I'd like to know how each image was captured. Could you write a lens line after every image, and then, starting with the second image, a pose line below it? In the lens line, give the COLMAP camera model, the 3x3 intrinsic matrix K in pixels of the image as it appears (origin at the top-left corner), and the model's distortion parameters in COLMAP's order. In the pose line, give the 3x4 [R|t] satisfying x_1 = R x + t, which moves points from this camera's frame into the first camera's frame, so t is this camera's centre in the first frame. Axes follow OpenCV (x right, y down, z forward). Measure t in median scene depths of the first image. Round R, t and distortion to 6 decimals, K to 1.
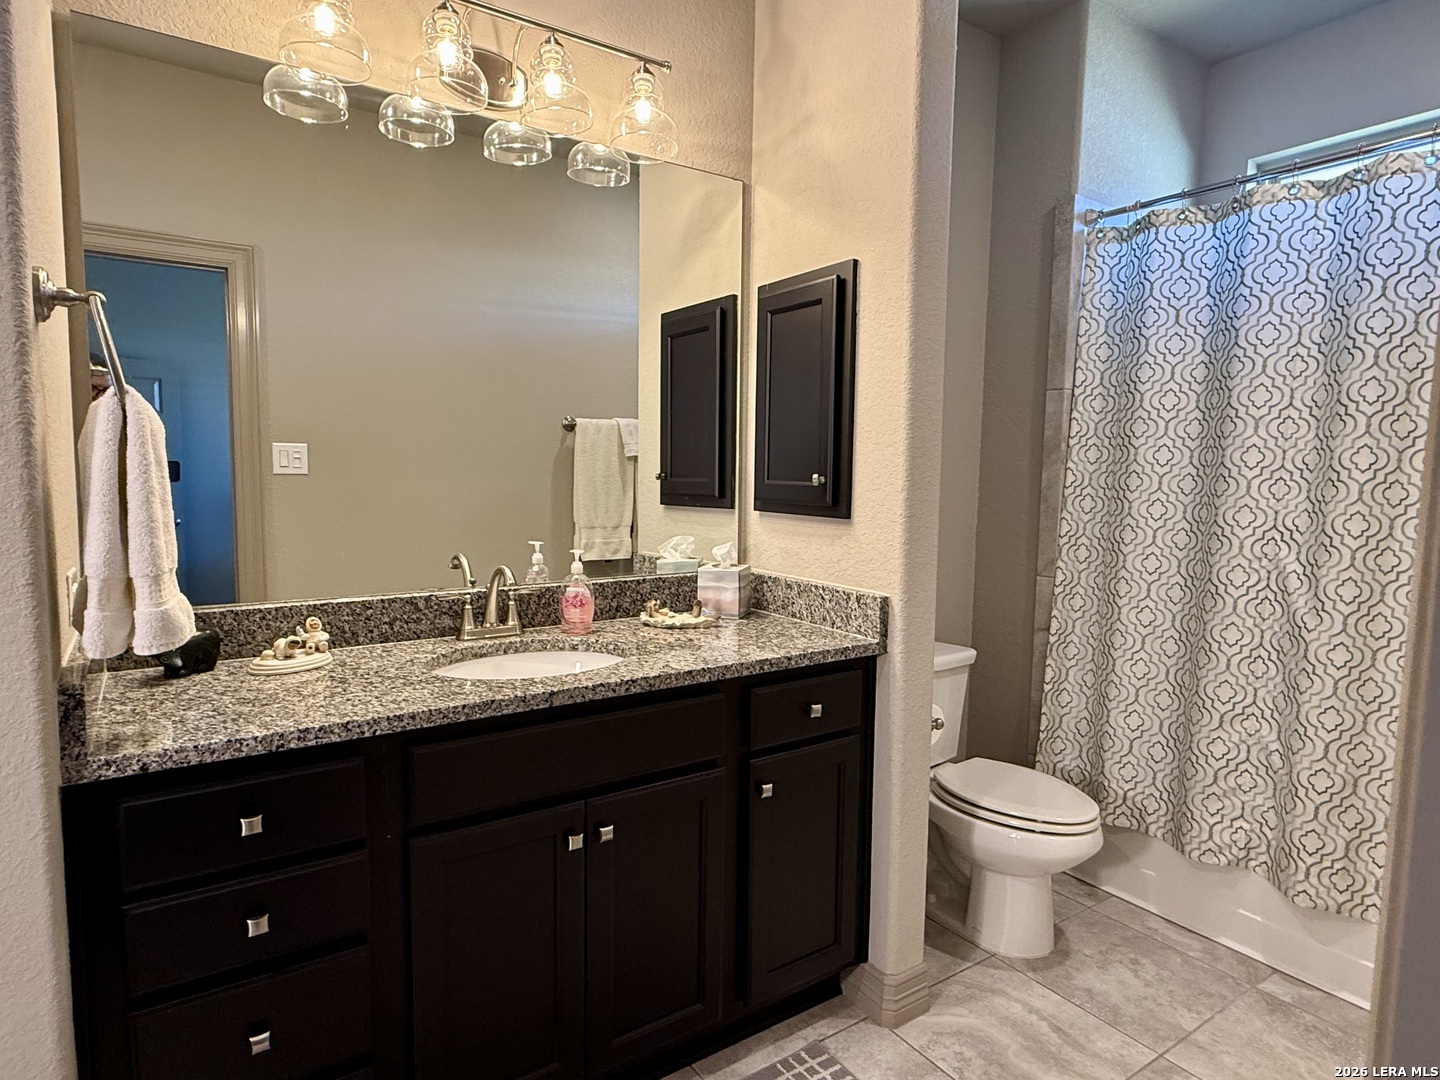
lens RADIAL K [[831.1, 0, 721.2], [0, 831.1, 542.3], [0, 0, 1]] dist [-0.000364, 0.001733]
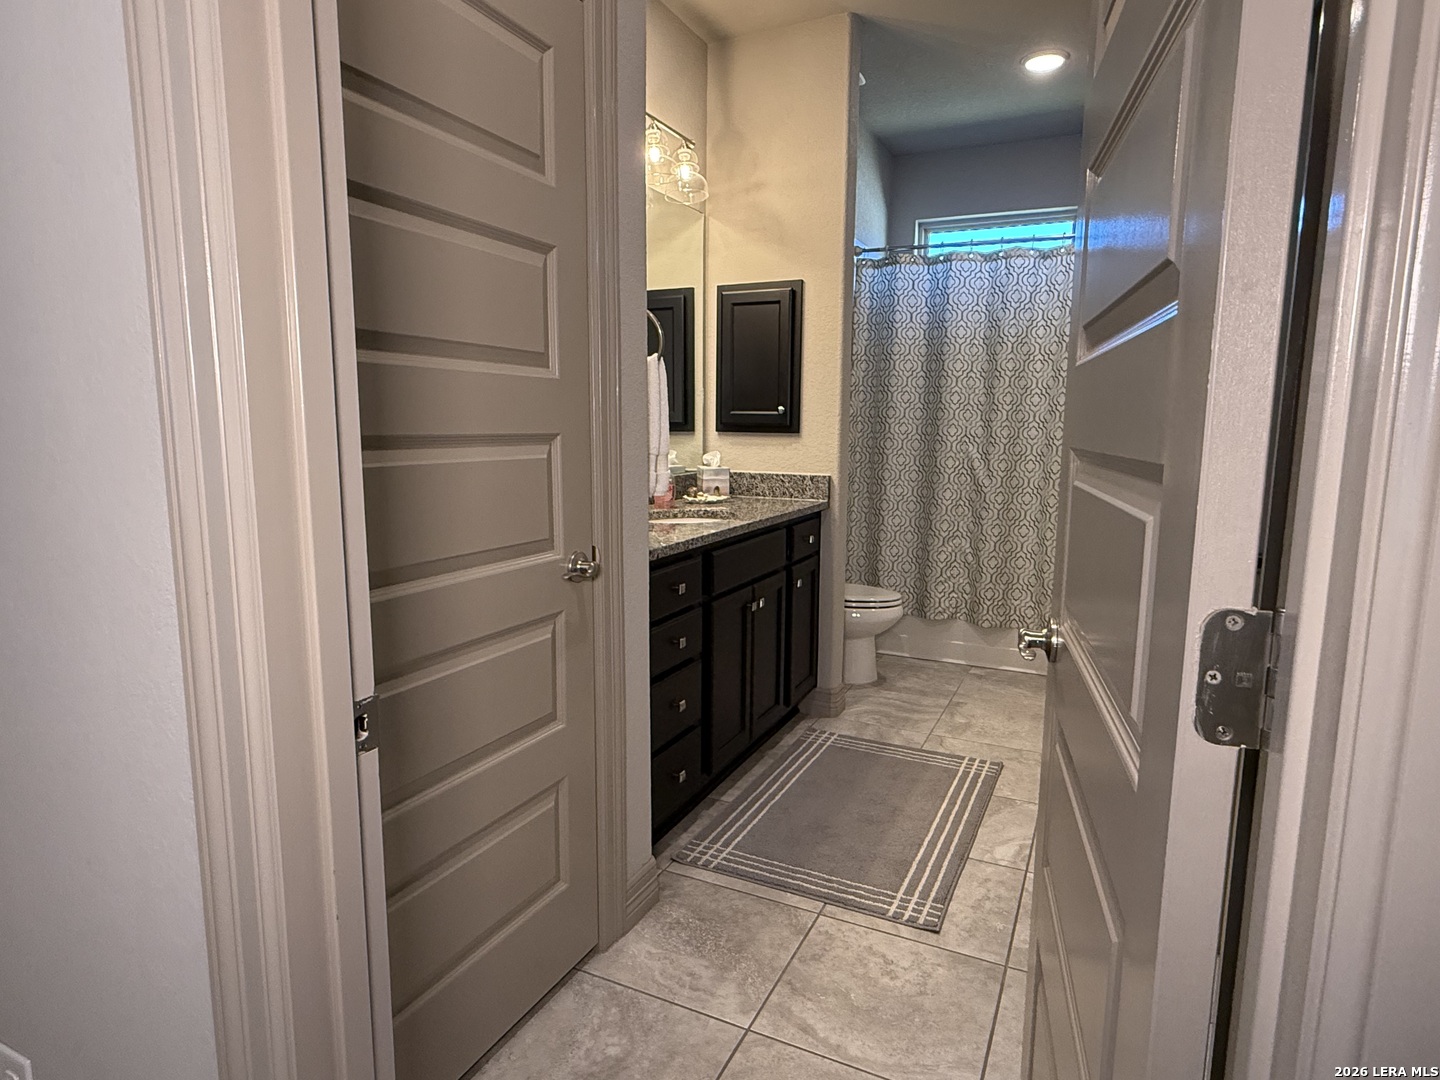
lens RADIAL K [[831.1, 0, 721.2], [0, 831.1, 542.3], [0, 0, 1]] dist [-0.000364, 0.001733]
pose [[0.864830, -0.081712, 0.495371, -0.803200], [0.049911, 0.995772, 0.077119, 0.052578], [-0.499579, -0.041970, 0.865251, -0.384550]]
